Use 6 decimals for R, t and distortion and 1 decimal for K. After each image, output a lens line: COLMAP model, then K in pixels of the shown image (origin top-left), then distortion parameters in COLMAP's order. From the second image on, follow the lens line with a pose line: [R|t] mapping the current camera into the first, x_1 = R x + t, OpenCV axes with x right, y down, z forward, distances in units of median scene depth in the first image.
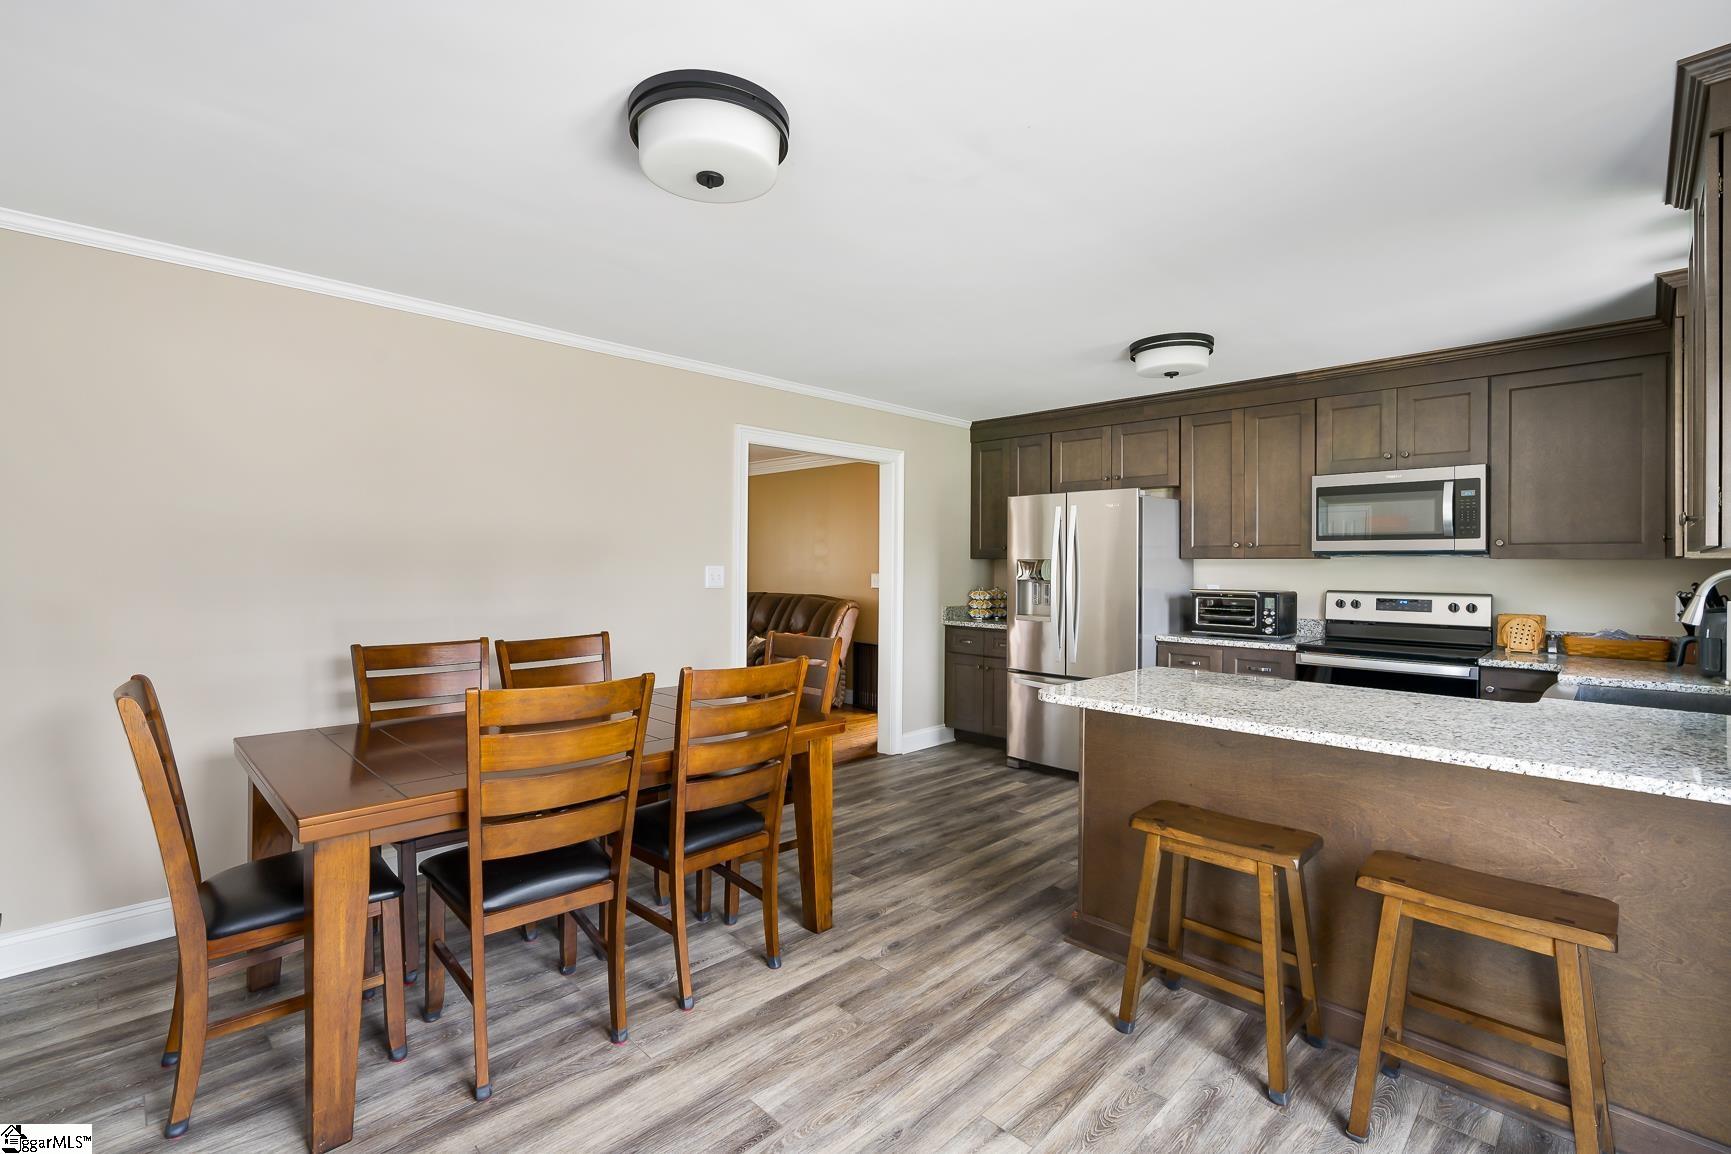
lens RADIAL K [[777.2, 0, 865.4], [0, 777.2, 571.0], [0, 0, 1]] dist [0.000634, 0.000029]
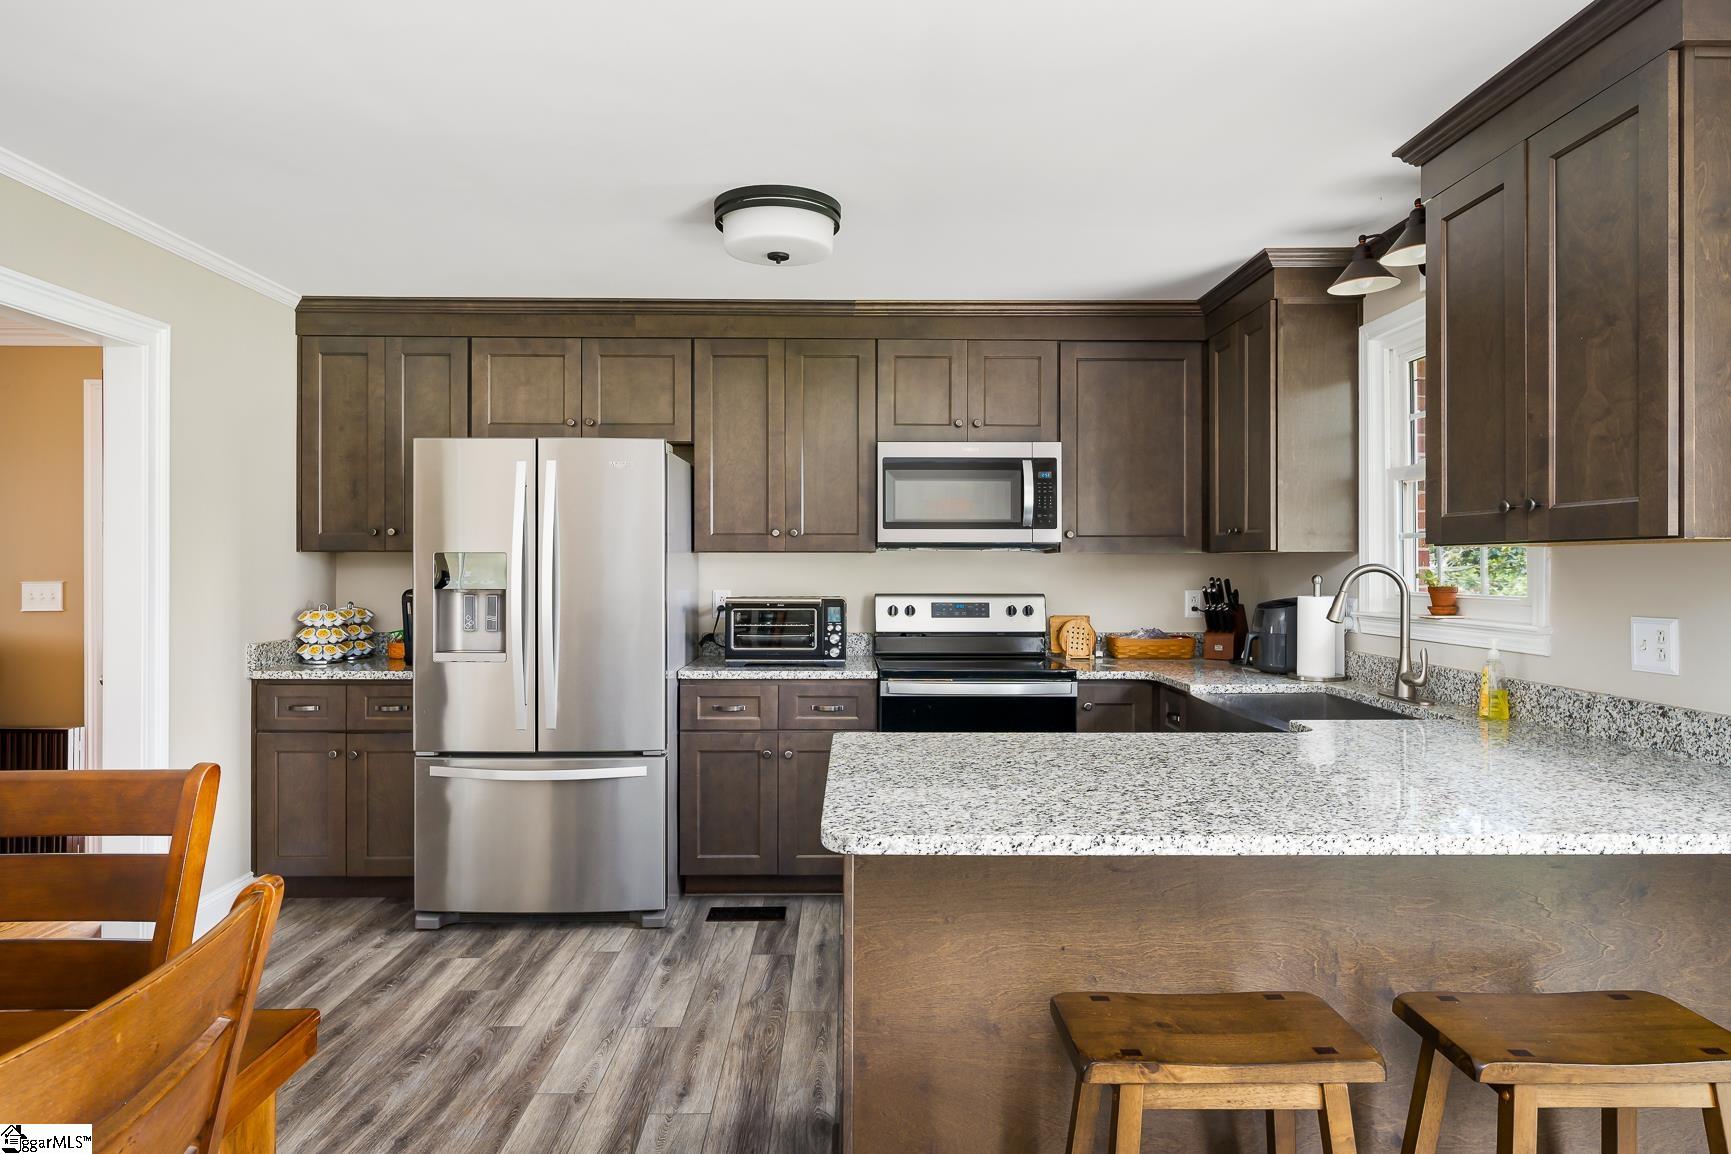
lens RADIAL K [[981.2, 0, 866.0], [0, 981.2, 565.9], [0, 0, 1]] dist [-0.004616, 0.000219]
pose [[0.695210, -0.006147, 0.718780, -0.111342], [0.009328, 0.999956, -0.000470, -0.002547], [-0.718746, 0.007032, 0.695237, 0.352800]]
